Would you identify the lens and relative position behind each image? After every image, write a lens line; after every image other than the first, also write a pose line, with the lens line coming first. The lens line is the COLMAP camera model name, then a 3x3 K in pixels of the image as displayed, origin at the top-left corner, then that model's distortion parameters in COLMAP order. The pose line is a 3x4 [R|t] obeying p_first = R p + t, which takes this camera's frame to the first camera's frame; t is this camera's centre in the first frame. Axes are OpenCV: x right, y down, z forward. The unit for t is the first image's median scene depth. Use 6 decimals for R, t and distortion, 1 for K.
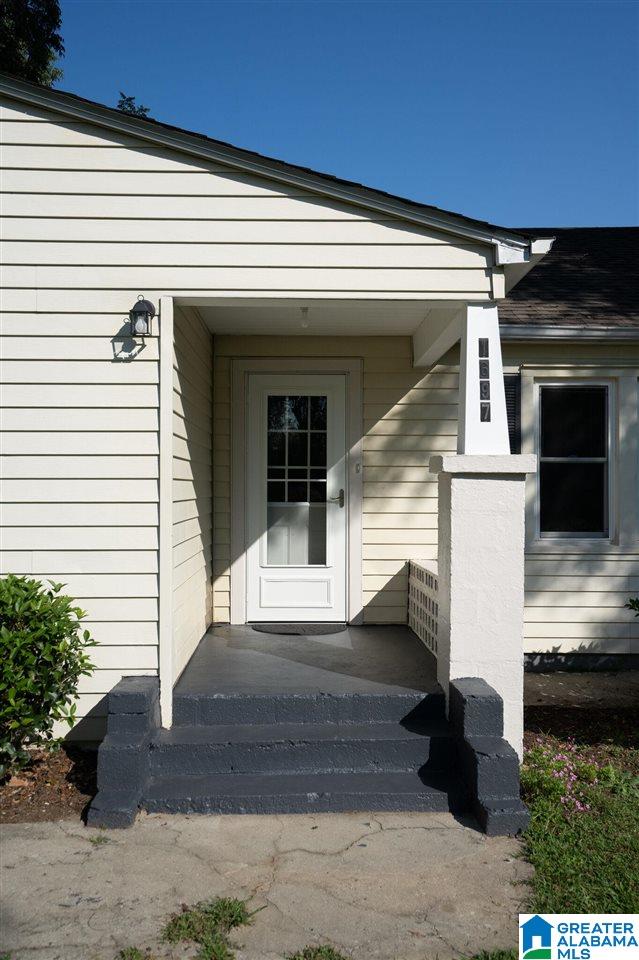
lens RADIAL K [[833.6, 0, 328.5], [0, 833.6, 485.7], [0, 0, 1]] dist [0.040204, 0.003366]
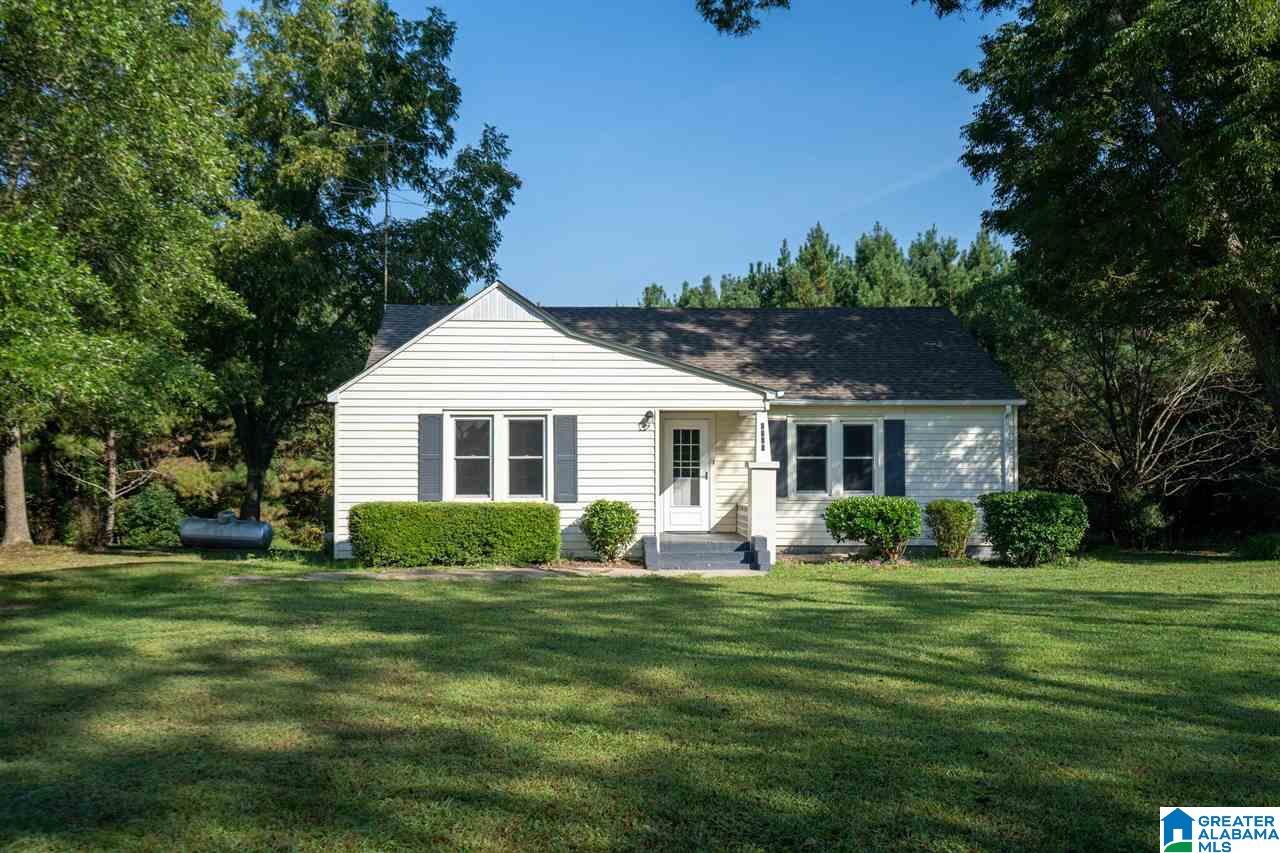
lens RADIAL K [[1227.0, 0, 638.6], [0, 1227.0, 437.6], [0, 0, 1]] dist [0.044424, 0.000000]
pose [[0.999715, -0.000175, 0.023877, -0.361659], [0.000386, 0.999961, -0.008818, -0.084897], [-0.023875, 0.008824, 0.999676, -3.376092]]
